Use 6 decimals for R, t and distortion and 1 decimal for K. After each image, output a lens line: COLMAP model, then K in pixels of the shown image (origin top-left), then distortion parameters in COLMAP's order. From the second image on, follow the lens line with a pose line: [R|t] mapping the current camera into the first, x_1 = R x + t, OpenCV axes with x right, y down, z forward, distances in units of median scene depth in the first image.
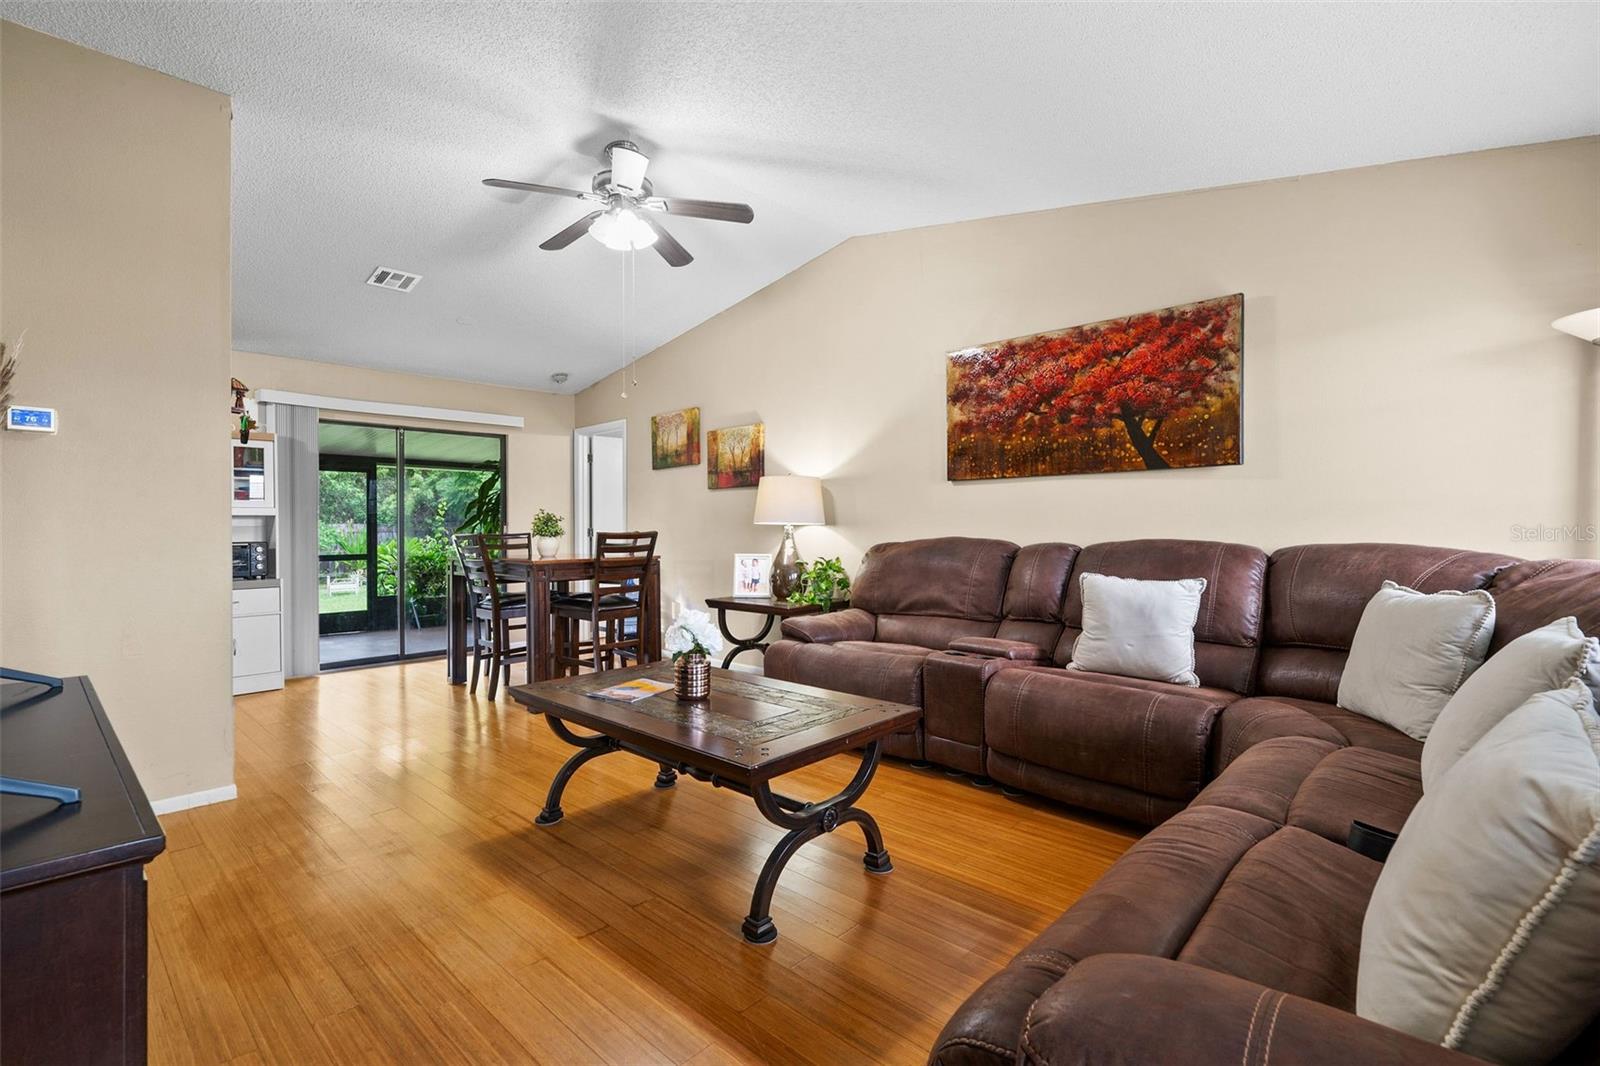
lens RADIAL K [[726.1, 0, 801.2], [0, 726.1, 534.4], [0, 0, 1]] dist [-0.005029, 0.000049]
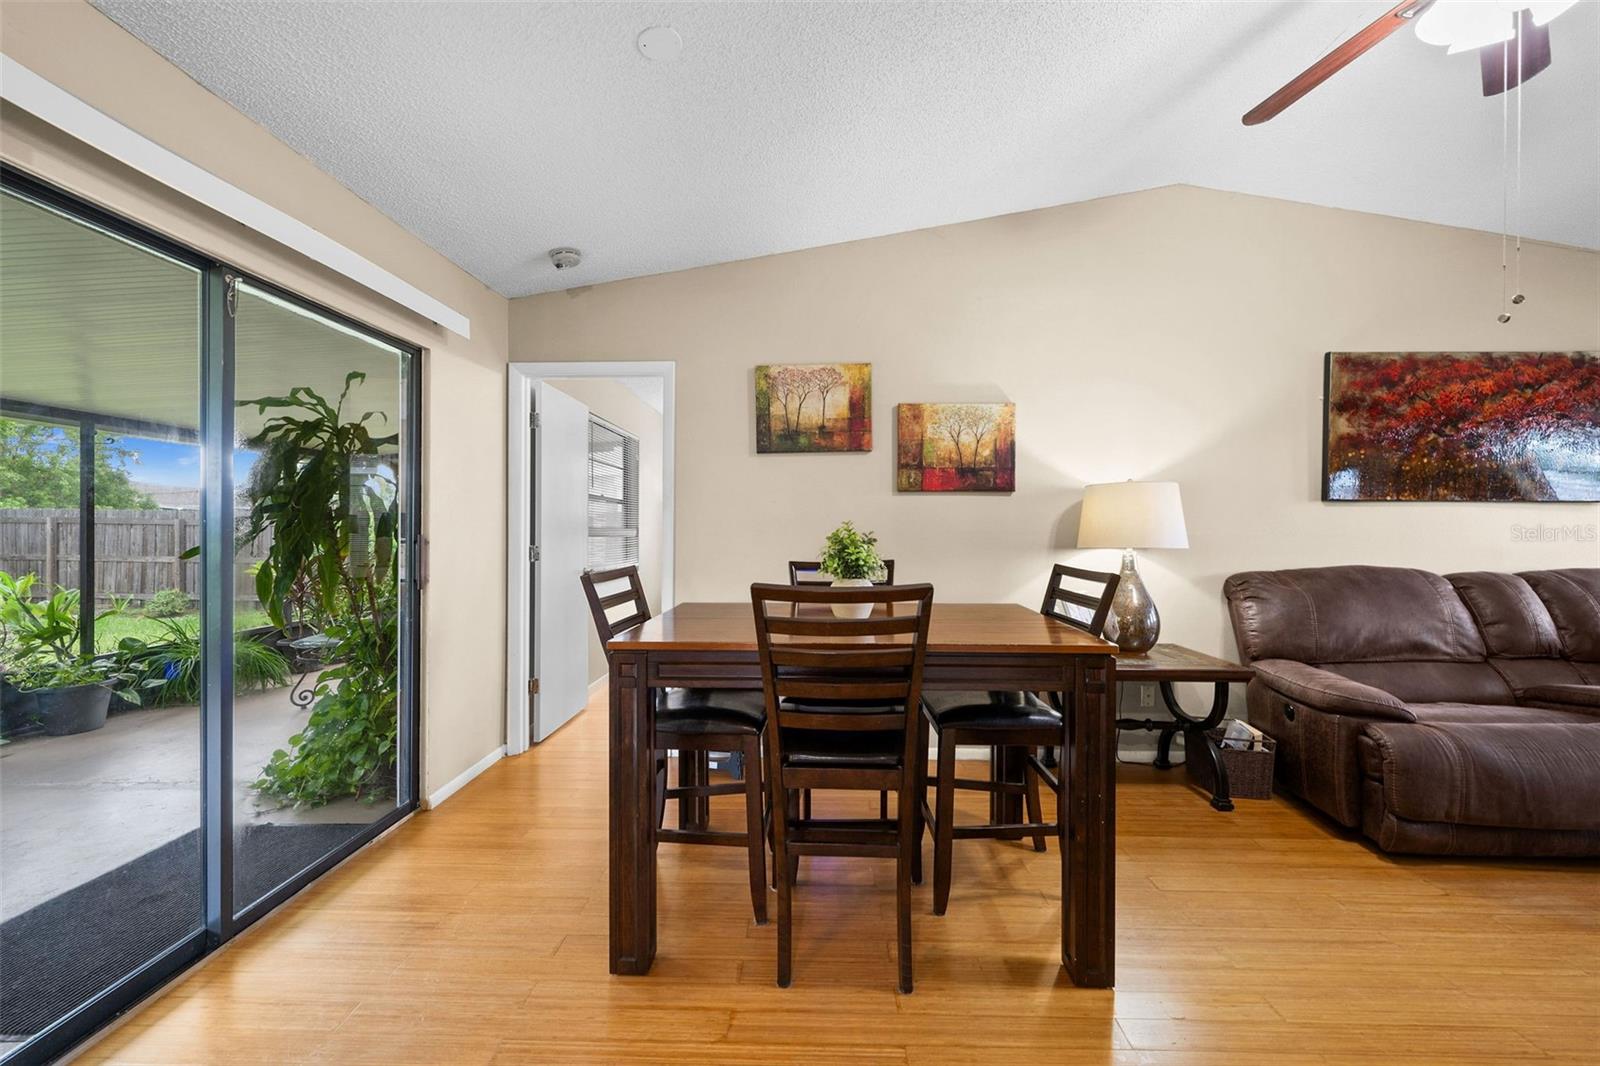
lens RADIAL K [[635.2, 0, 803.7], [0, 635.2, 534.7], [0, 0, 1]] dist [-0.000797, 0.000170]
pose [[0.746783, 0.001716, 0.665066, -0.645289], [-0.002728, 0.999996, 0.000482, -0.026047], [-0.665062, -0.002175, 0.746785, 0.705275]]
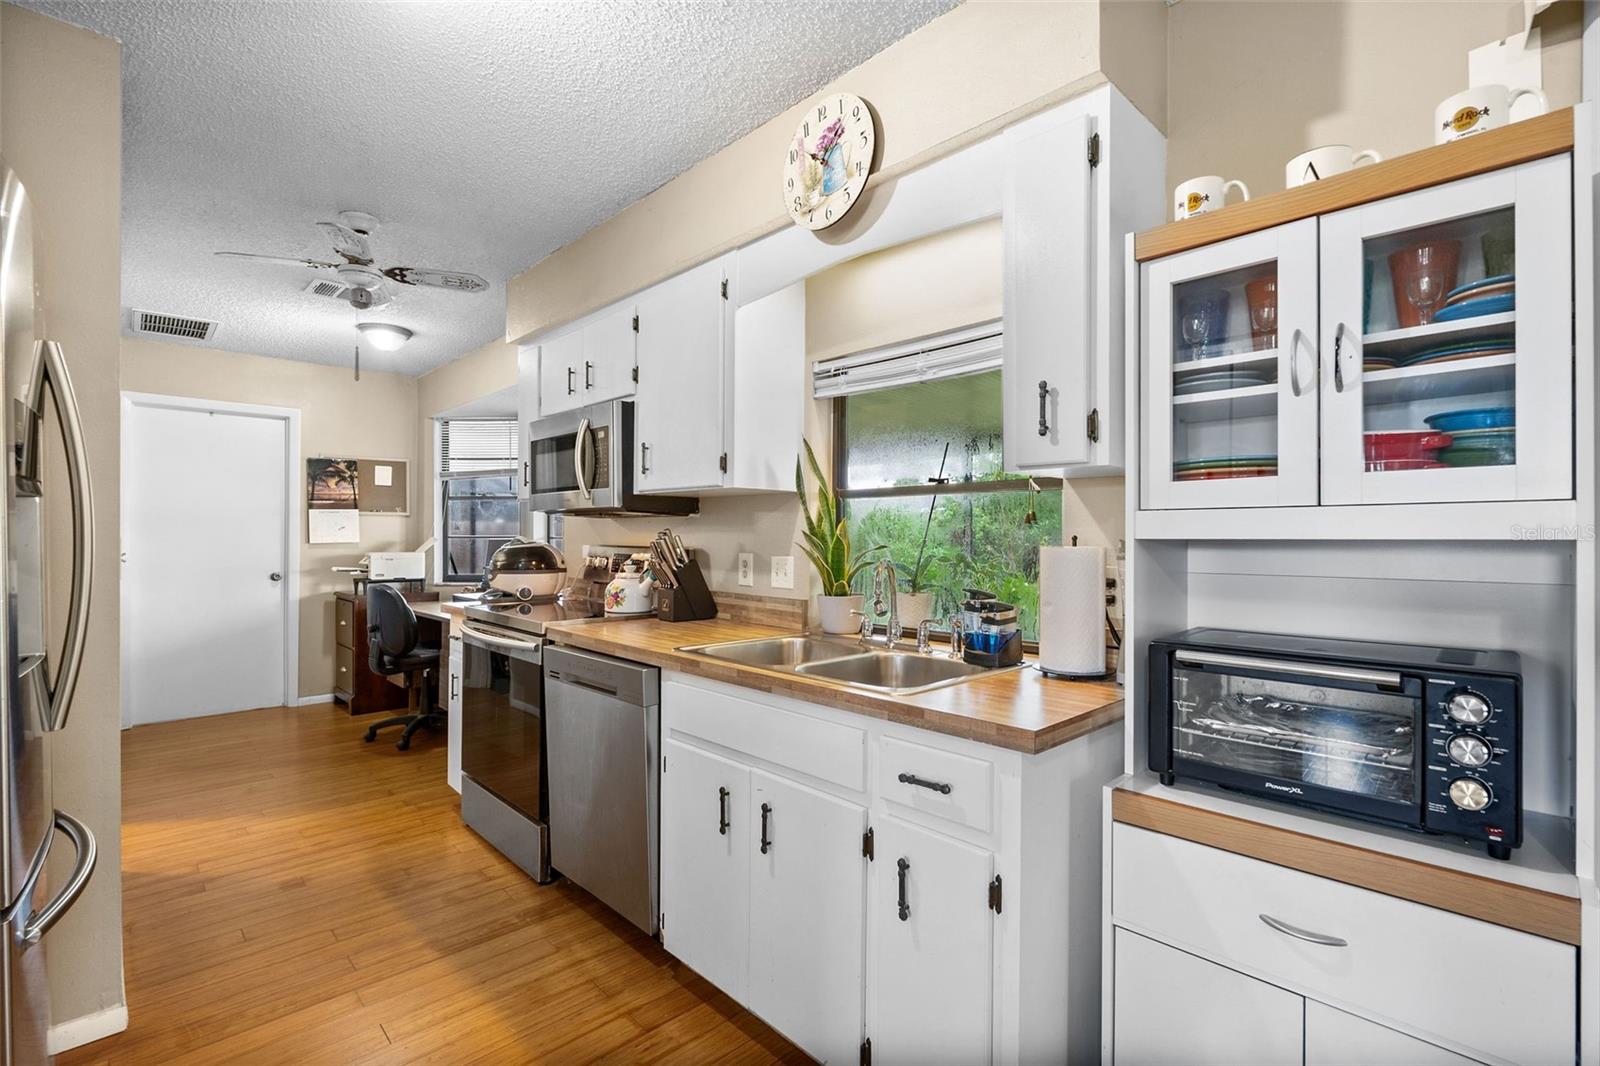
lens RADIAL K [[726.1, 0, 799.1], [0, 726.1, 532.7], [0, 0, 1]] dist [-0.005029, 0.000049]
pose [[-0.057423, 0.005368, -0.998335, -0.530621], [-0.009824, 0.999934, 0.005942, -0.027414], [0.998302, 0.010149, -0.057367, 0.814945]]
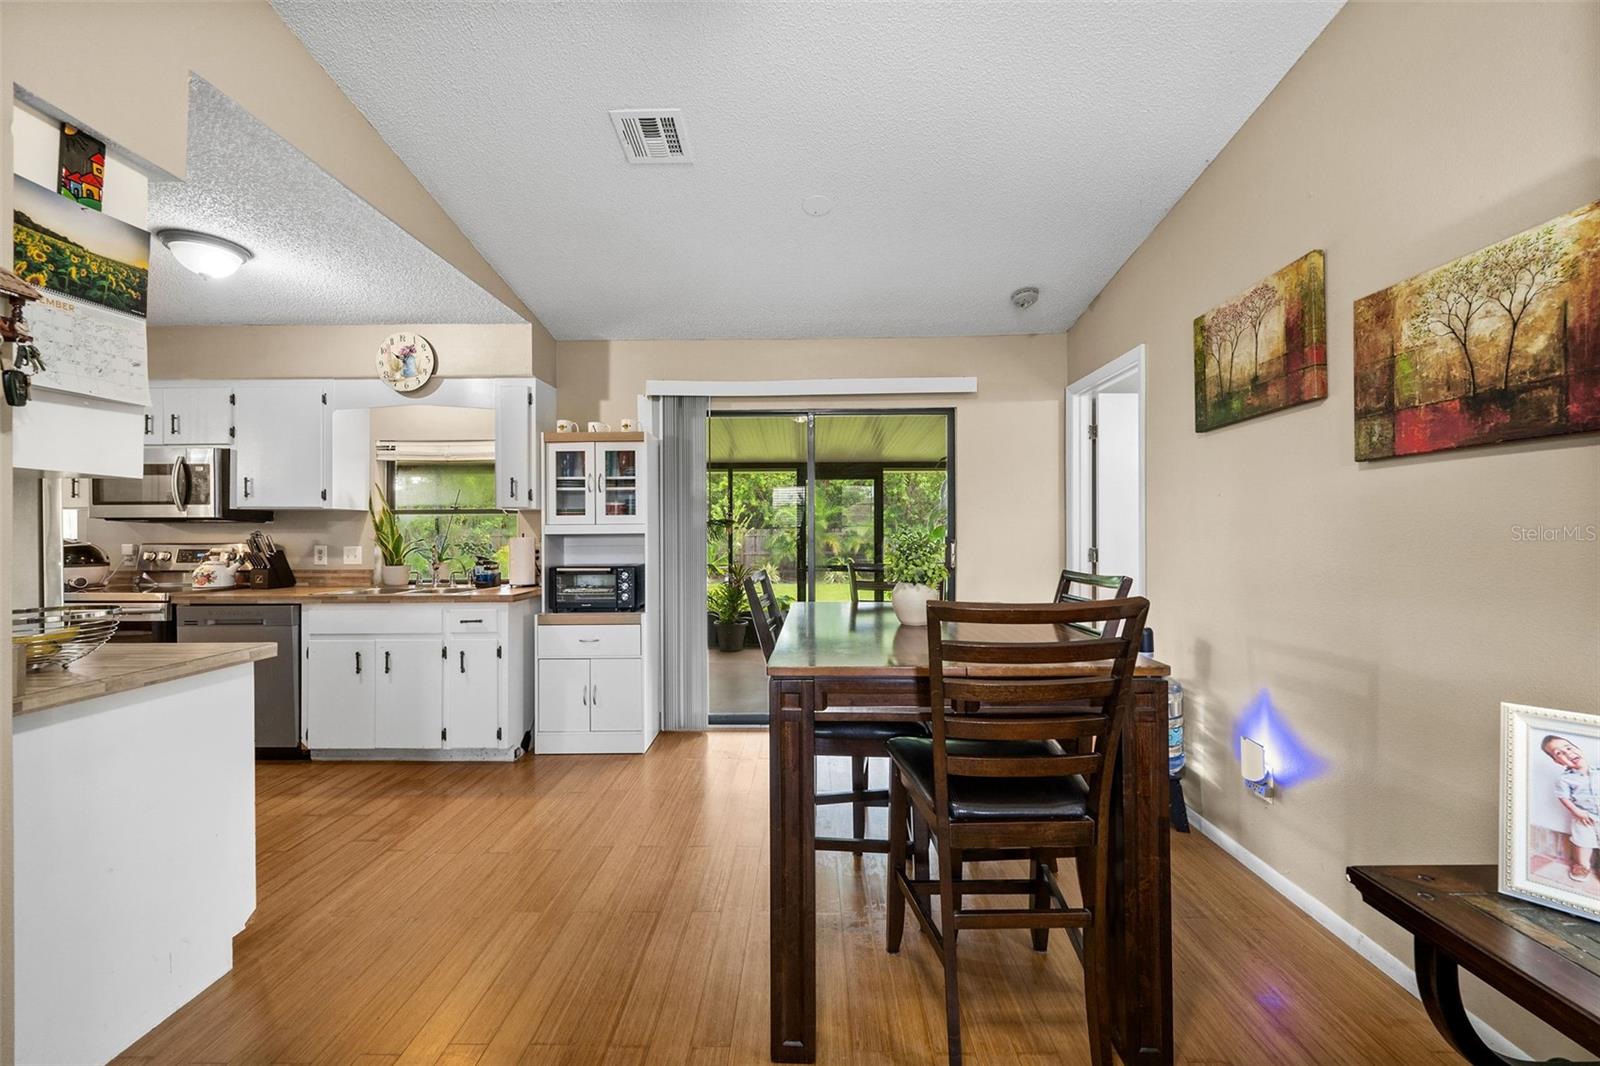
lens RADIAL K [[635.2, 0, 799.1], [0, 635.2, 530.3], [0, 0, 1]] dist [-0.000797, 0.000170]
pose [[0.670289, 0.003316, -0.742093, -0.089813], [-0.006185, 0.999980, -0.001118, -0.030168], [0.742075, 0.005339, 0.670296, 0.659545]]
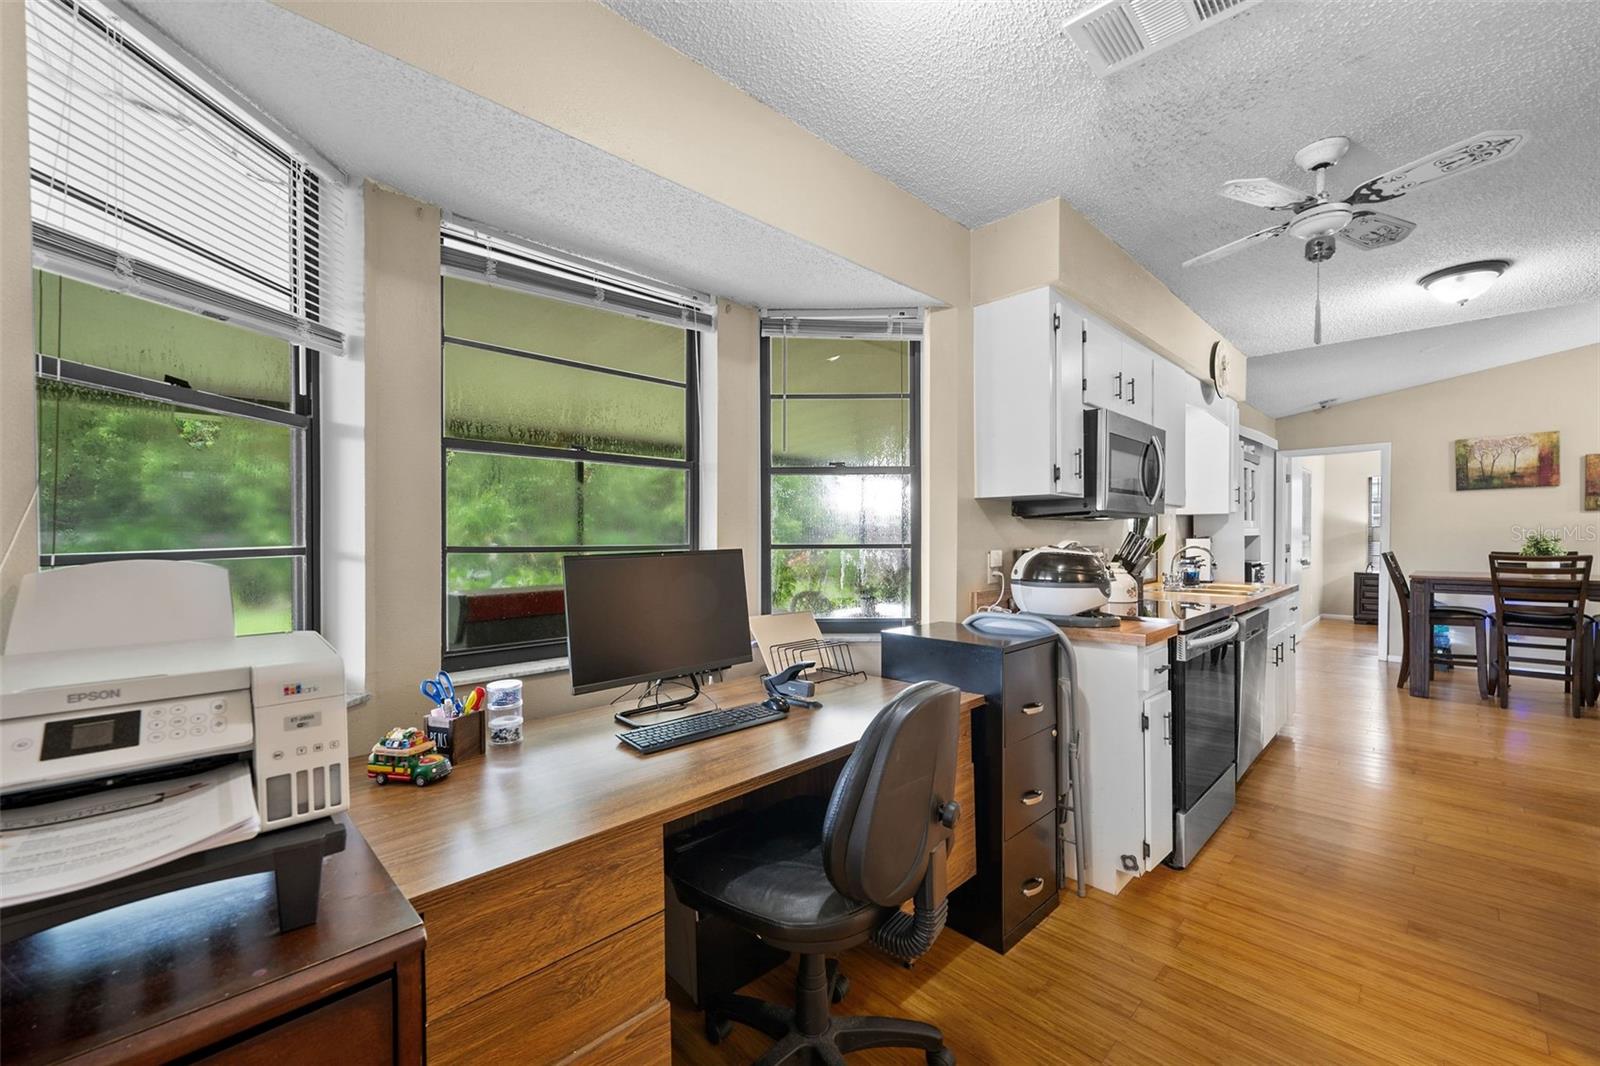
lens RADIAL K [[635.2, 0, 801.0], [0, 635.2, 544.2], [0, 0, 1]] dist [-0.000797, 0.000170]
pose [[0.999030, 0.004806, -0.043767, -1.351913], [-0.004561, 0.999973, 0.005692, -0.015746], [0.043793, -0.005487, 0.999026, 0.055513]]
